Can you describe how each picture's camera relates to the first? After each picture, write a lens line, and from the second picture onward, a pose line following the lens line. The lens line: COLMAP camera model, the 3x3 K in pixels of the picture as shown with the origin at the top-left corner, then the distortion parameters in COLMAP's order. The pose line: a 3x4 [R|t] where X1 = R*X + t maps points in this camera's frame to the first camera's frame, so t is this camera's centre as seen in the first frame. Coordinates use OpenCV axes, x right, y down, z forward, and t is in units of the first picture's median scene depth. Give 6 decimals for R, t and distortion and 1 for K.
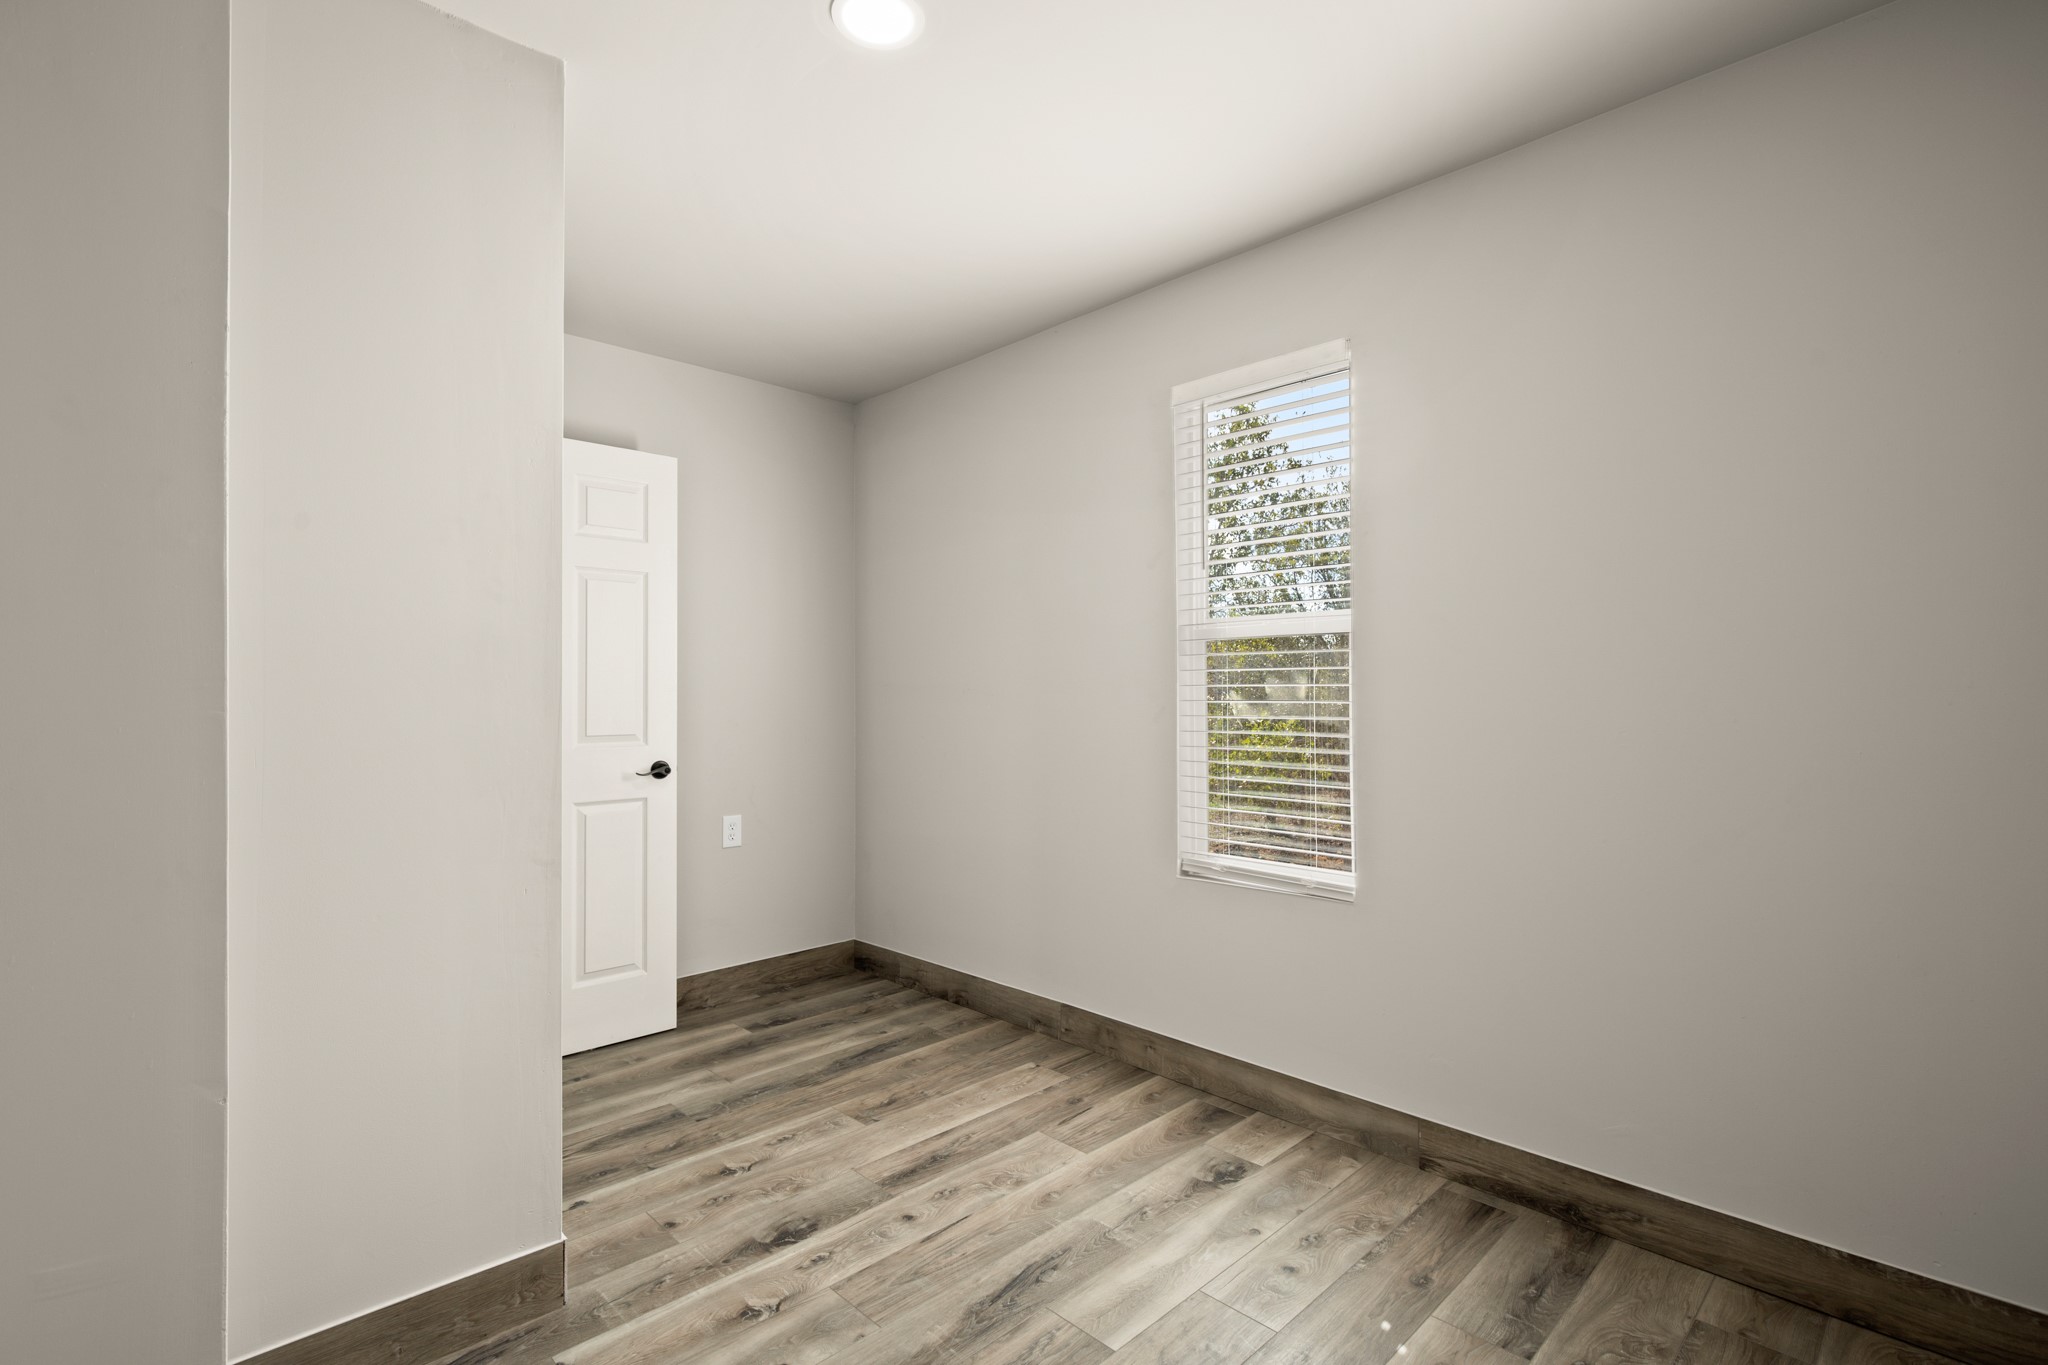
lens RADIAL K [[945.1, 0, 1039.1], [0, 945.1, 682.6], [0, 0, 1]] dist [-0.019304, 0.000831]
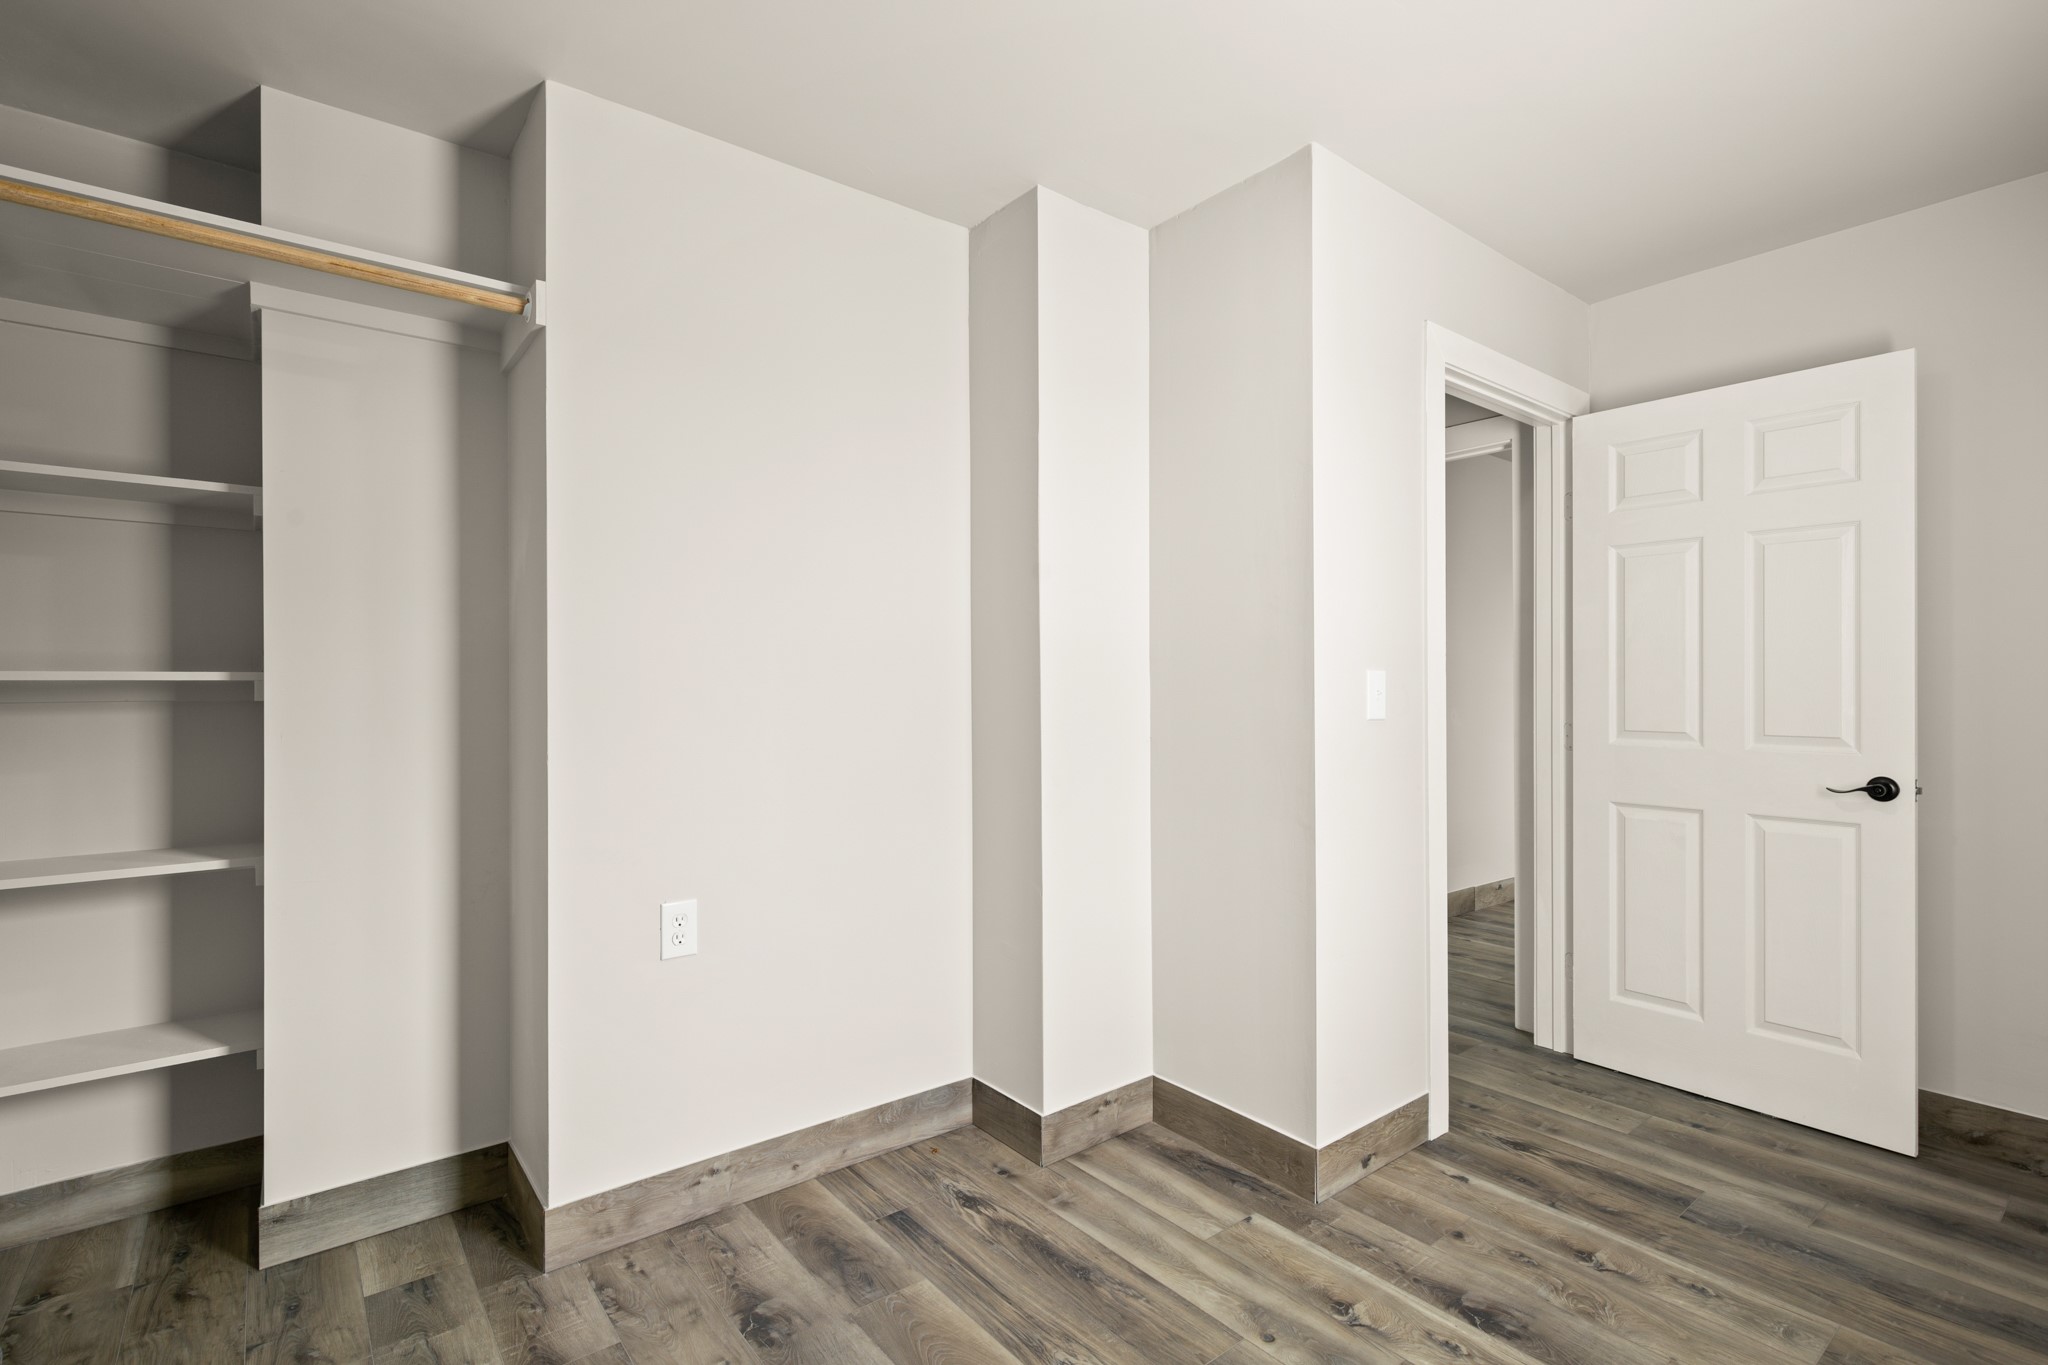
lens RADIAL K [[945.1, 0, 1007.8], [0, 945.1, 676.7], [0, 0, 1]] dist [-0.019304, 0.000831]
pose [[-0.109578, 0.008519, -0.993942, 0.490003], [0.008385, 0.999936, 0.007646, -0.007075], [0.993943, -0.007496, -0.109642, 0.519426]]
